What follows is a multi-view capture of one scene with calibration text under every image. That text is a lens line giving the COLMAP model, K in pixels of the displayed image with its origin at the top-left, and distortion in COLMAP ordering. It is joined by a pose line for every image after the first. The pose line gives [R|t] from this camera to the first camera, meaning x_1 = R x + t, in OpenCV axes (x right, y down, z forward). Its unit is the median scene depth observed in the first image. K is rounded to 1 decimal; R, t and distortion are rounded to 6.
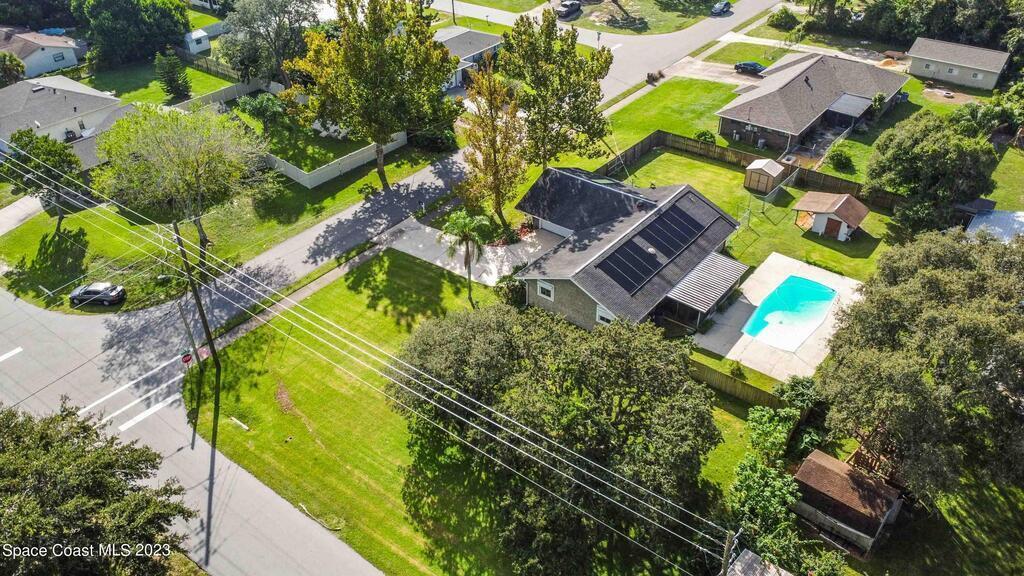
lens RADIAL K [[758.3, 0, 508.7], [0, 758.3, 287.0], [0, 0, 1]] dist [0.093186, -0.161404]
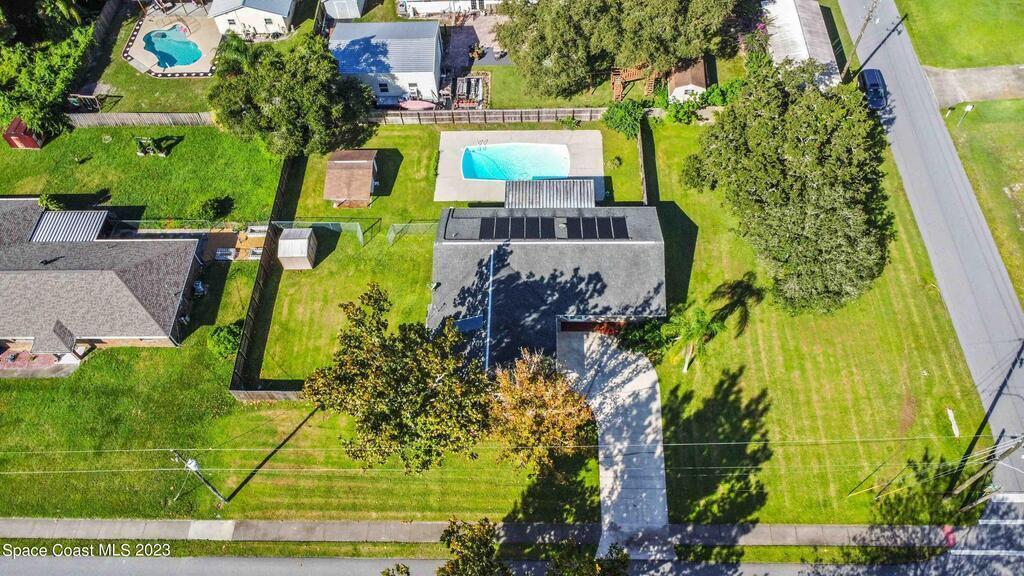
lens RADIAL K [[756.9, 0, 521.3], [0, 756.9, 291.2], [0, 0, 1]] dist [0.004354, 0.000537]
pose [[-0.604993, -0.657577, 0.448972, -0.269740], [0.488888, 0.138284, 0.861316, -0.879272], [-0.628468, 0.740588, 0.237821, 0.798002]]
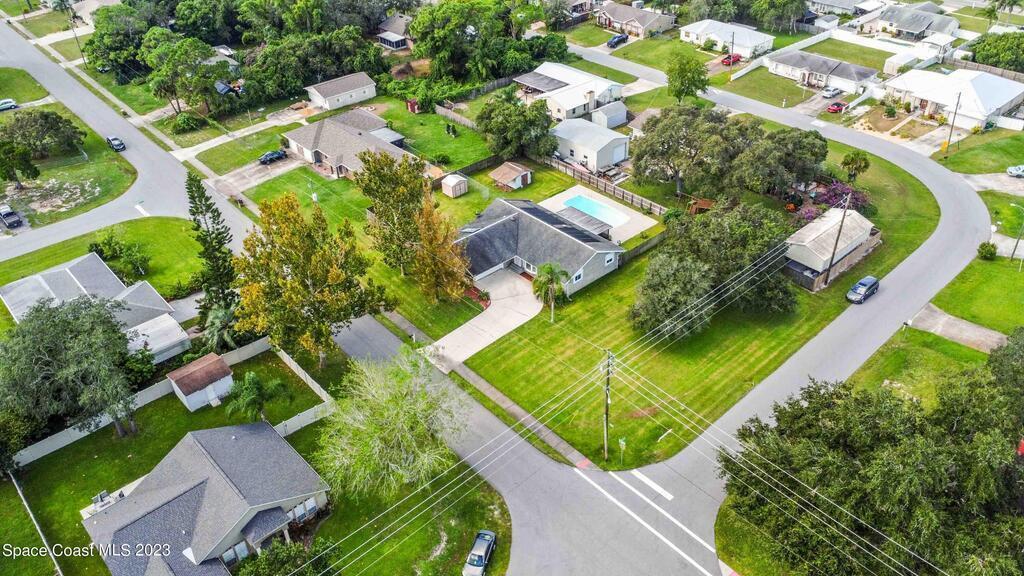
lens RADIAL K [[733.7, 0, 536.4], [0, 733.7, 287.8], [0, 0, 1]] dist [-0.000356, -0.000322]
pose [[0.149752, -0.586400, 0.796059, -1.030501], [0.590128, 0.699010, 0.403898, -0.571022], [-0.793299, 0.409292, 0.450730, 0.379682]]
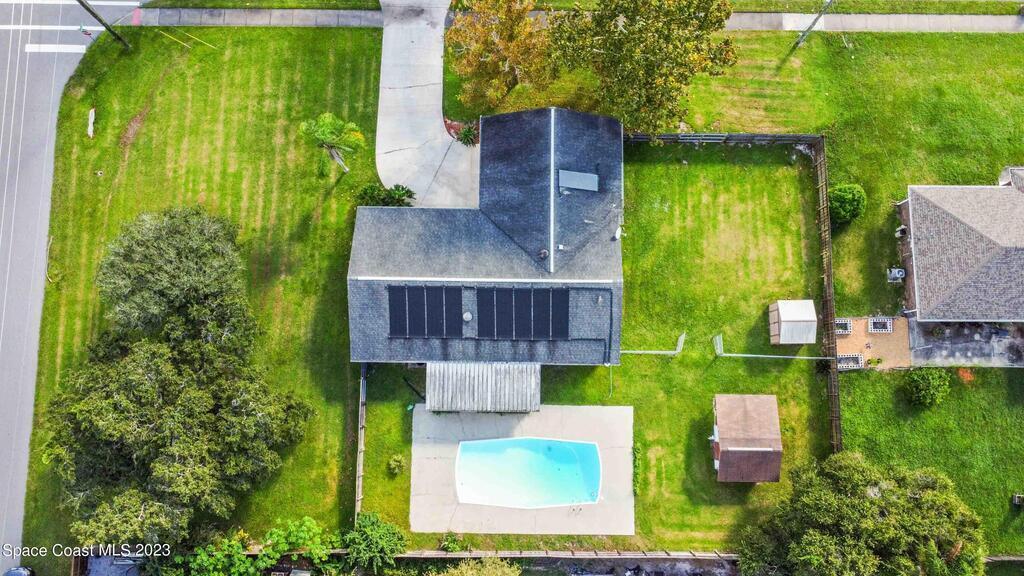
lens RADIAL K [[756.9, 0, 521.3], [0, 756.9, 291.2], [0, 0, 1]] dist [0.004354, 0.000537]
pose [[0.610689, 0.784185, -0.110056, 0.275424], [-0.464569, 0.467349, 0.752171, -0.668140], [0.641276, -0.408213, 0.649713, 0.474864]]
